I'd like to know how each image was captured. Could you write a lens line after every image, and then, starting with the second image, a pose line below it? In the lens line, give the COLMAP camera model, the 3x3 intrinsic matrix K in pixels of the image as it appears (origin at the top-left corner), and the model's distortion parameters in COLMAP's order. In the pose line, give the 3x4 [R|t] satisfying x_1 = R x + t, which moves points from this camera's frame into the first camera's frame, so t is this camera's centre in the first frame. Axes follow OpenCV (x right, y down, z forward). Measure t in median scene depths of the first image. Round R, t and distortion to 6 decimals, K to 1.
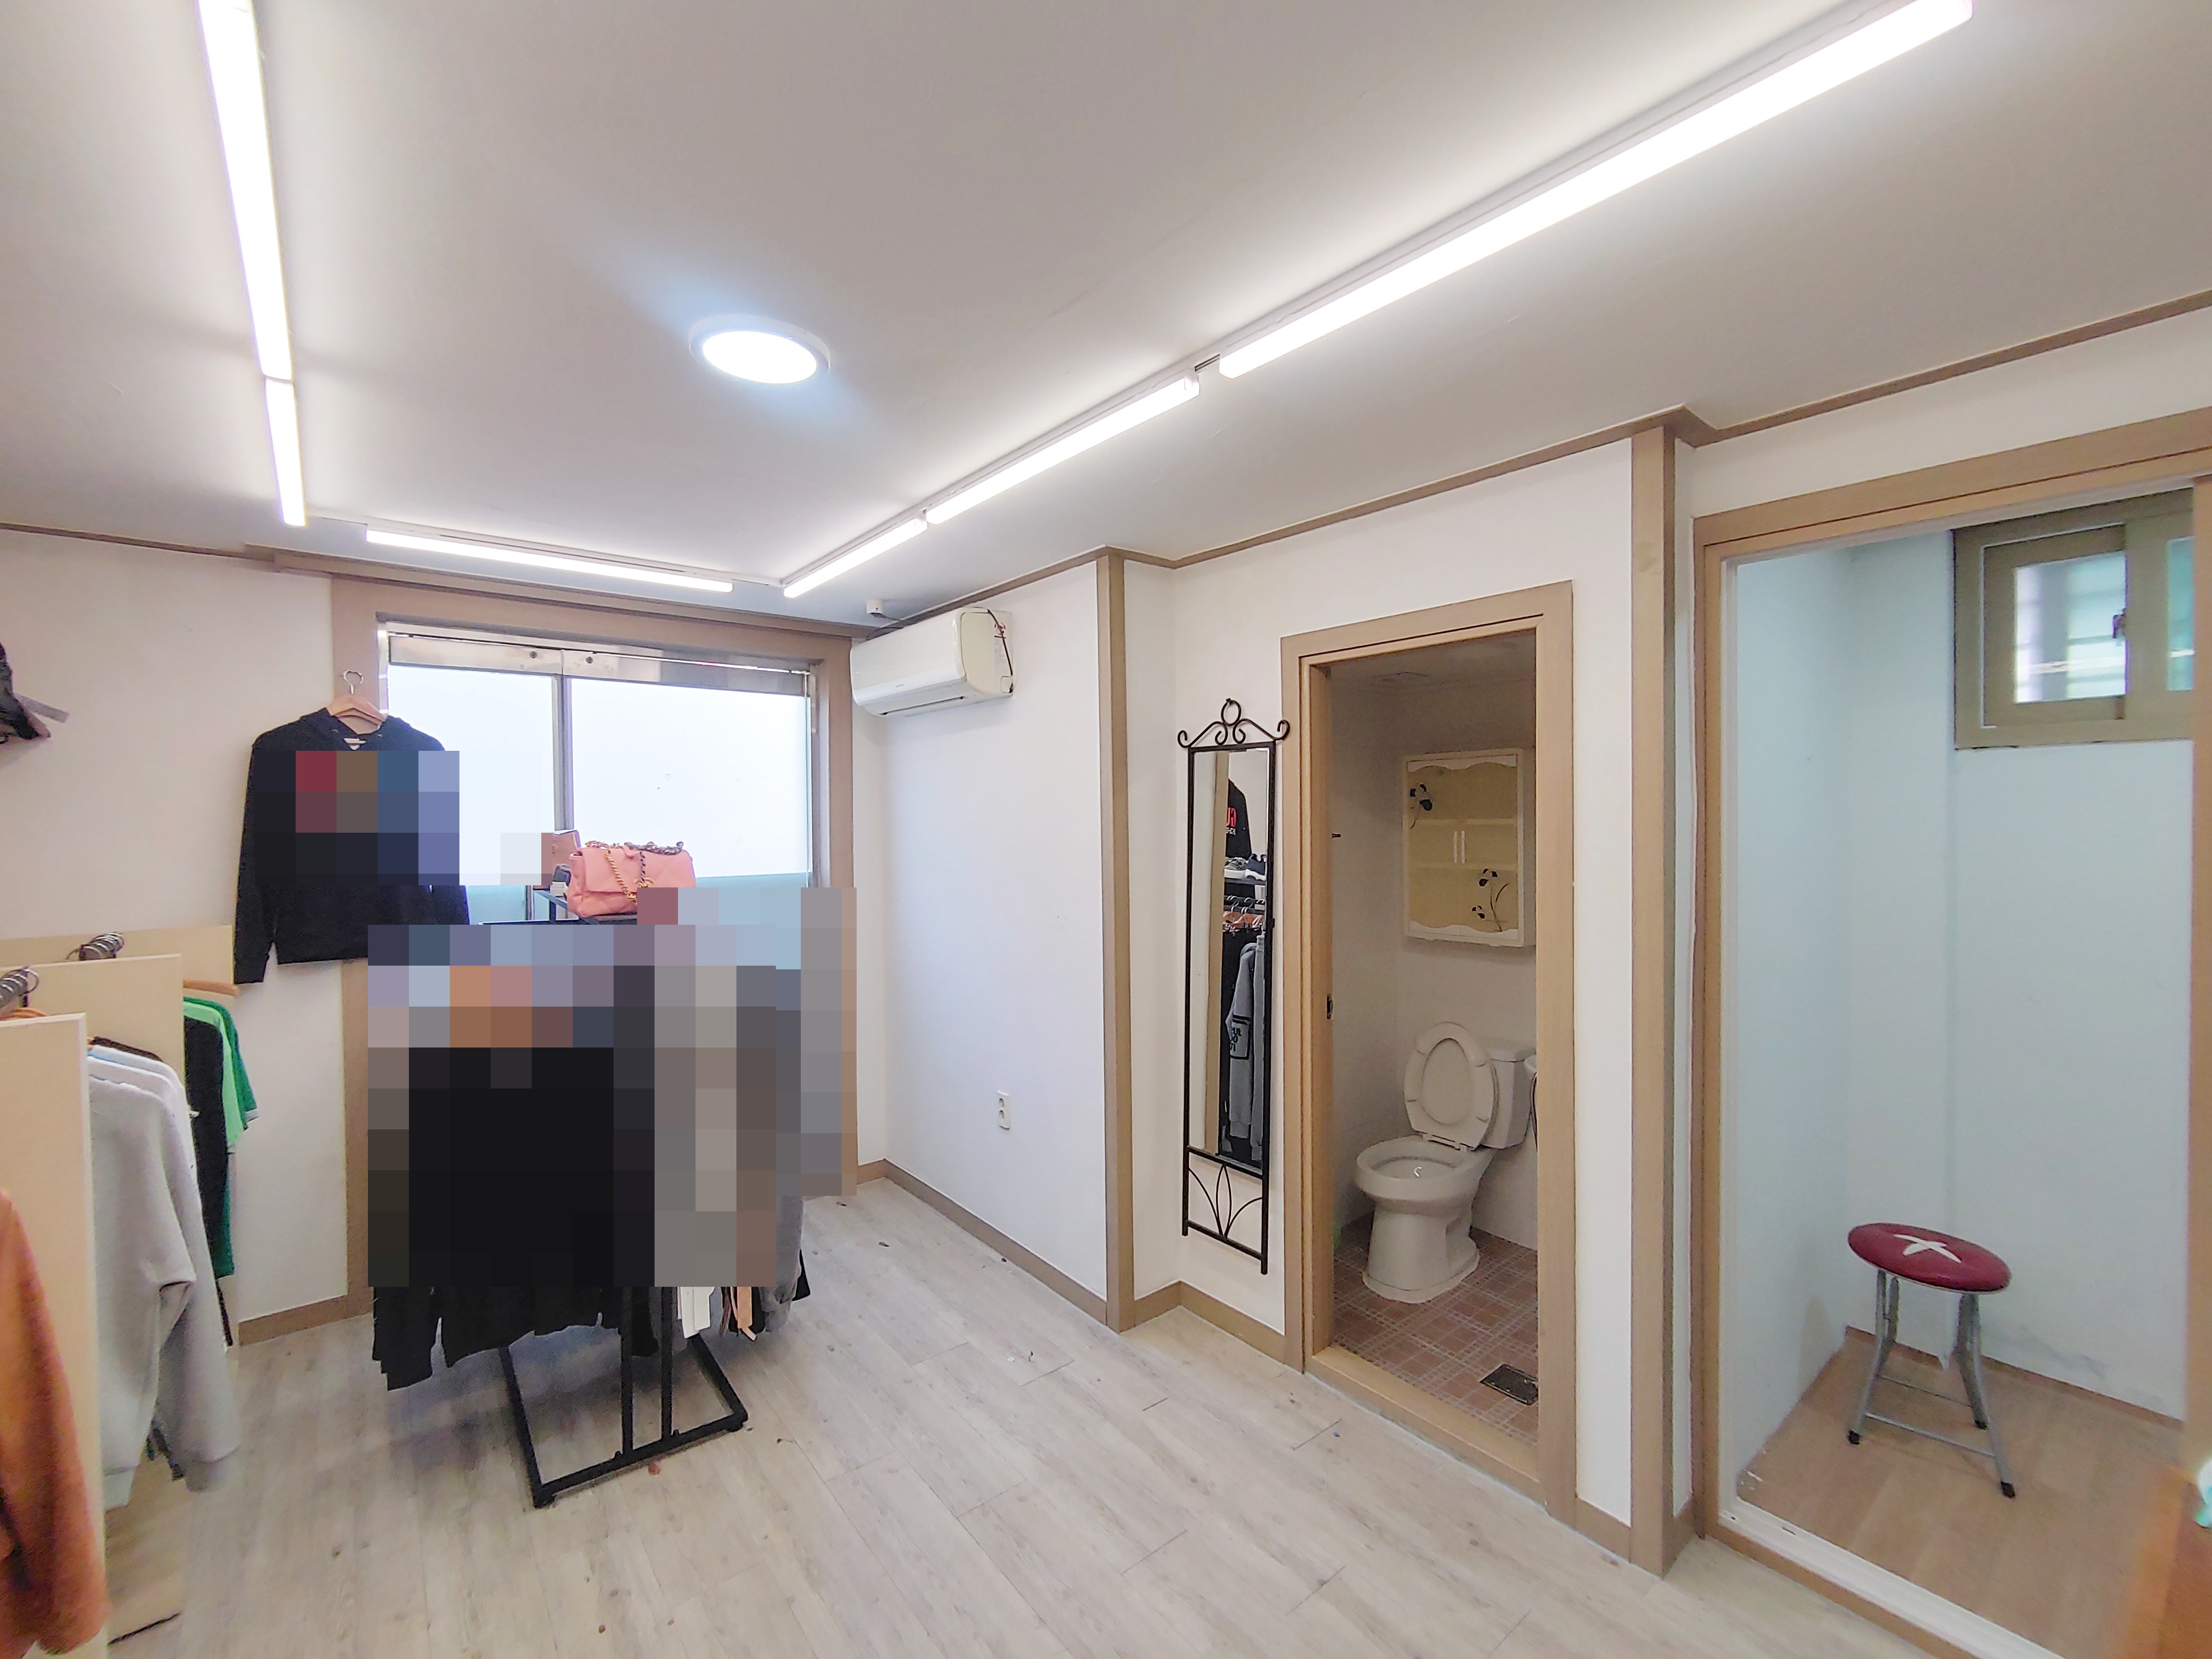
lens RADIAL K [[937.5, 0, 1115.5], [0, 937.5, 825.7], [0, 0, 1]] dist [0.001906, 0.000195]
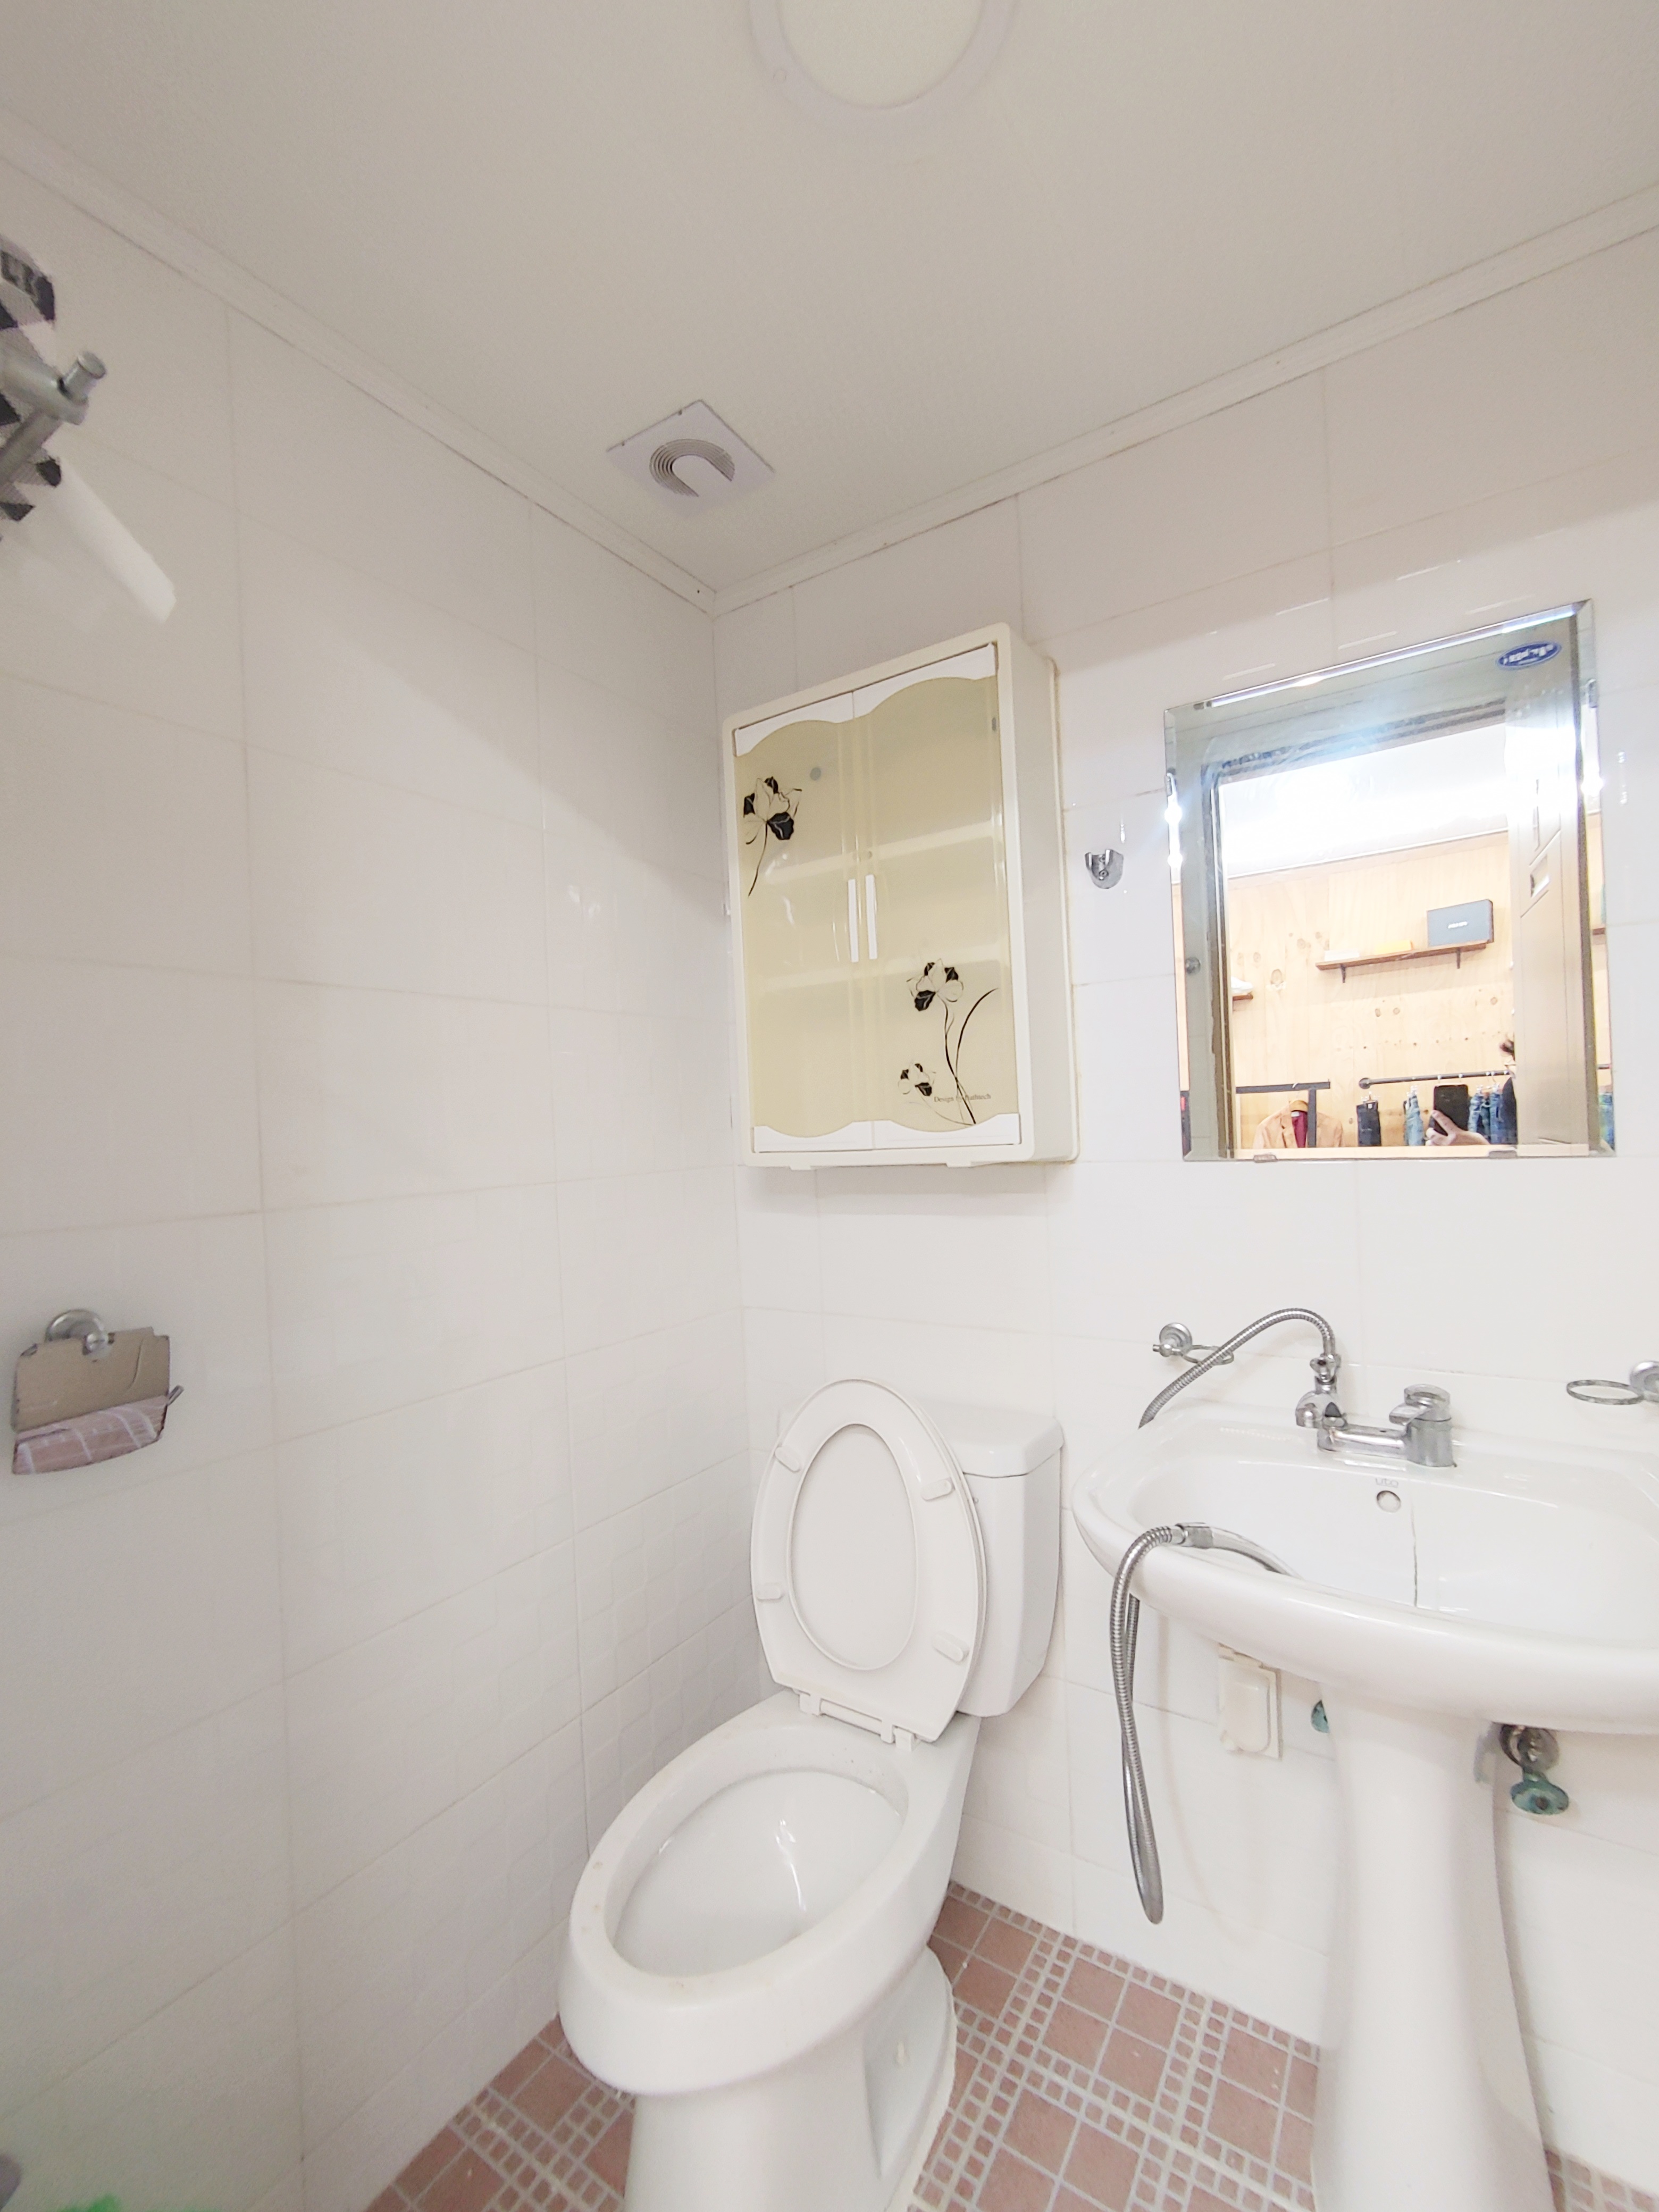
lens RADIAL K [[937.5, 0, 834.8], [0, 937.5, 1104.9], [0, 0, 1]] dist [0.001906, 0.000195]
pose [[0.953924, -0.036356, 0.297836, 0.240289], [0.040193, 0.999169, -0.006765, 0.102039], [-0.297343, 0.018424, 0.954593, 0.642248]]
